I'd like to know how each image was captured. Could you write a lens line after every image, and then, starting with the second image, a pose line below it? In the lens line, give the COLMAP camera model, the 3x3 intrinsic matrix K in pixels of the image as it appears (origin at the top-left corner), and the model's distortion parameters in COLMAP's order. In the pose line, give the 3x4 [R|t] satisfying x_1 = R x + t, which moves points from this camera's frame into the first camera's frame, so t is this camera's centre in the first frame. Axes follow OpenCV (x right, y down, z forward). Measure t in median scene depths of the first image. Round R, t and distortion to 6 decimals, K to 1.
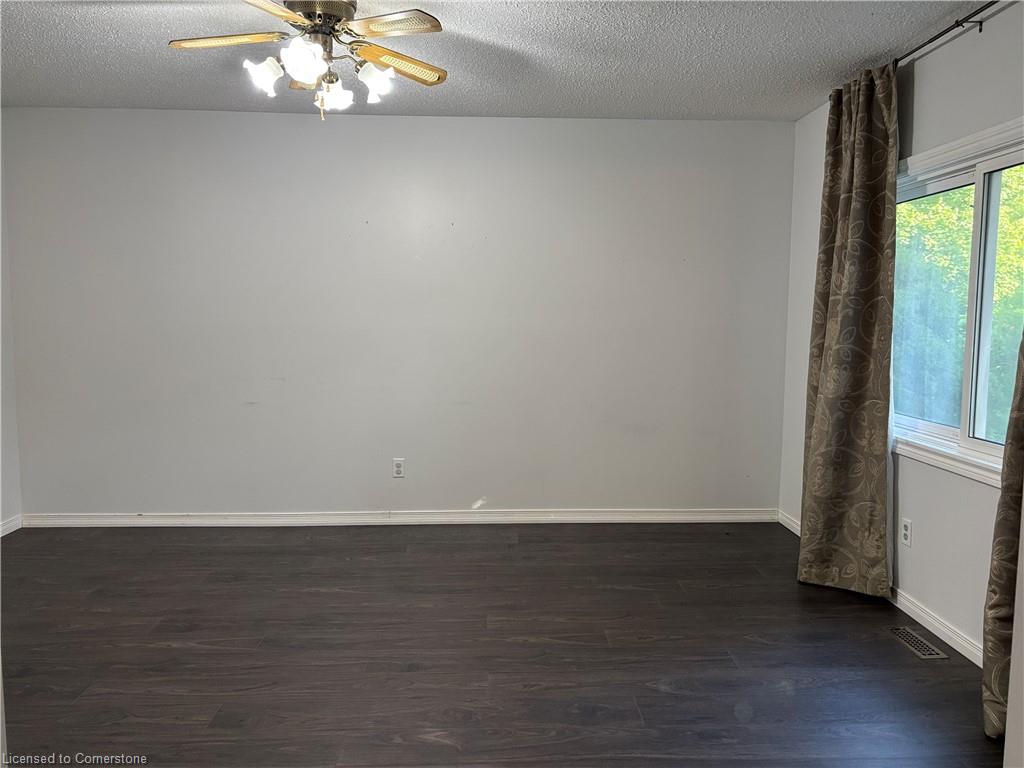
lens RADIAL K [[774.6, 0, 519.1], [0, 774.6, 383.0], [0, 0, 1]] dist [0.061958, -0.061175]
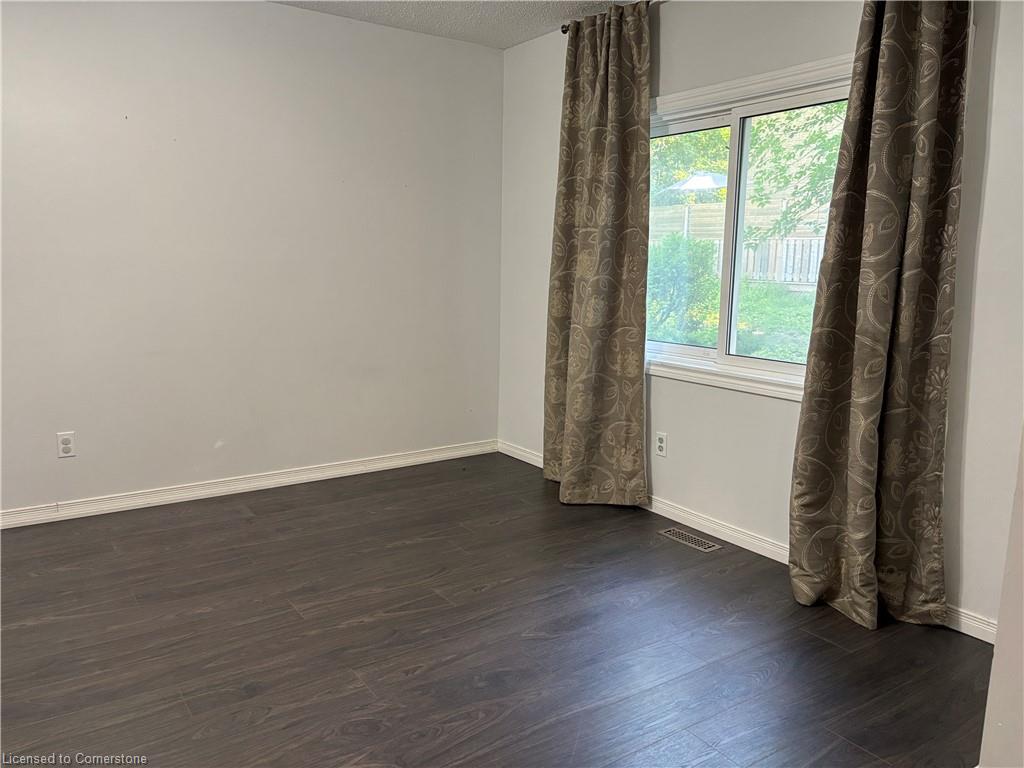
lens RADIAL K [[774.6, 0, 513.0], [0, 774.6, 384.2], [0, 0, 1]] dist [0.061958, -0.061175]
pose [[0.847422, -0.077789, 0.525190, -0.244785], [0.037381, 0.995495, 0.087133, 0.001338], [-0.529603, -0.054206, 0.846512, 0.174169]]
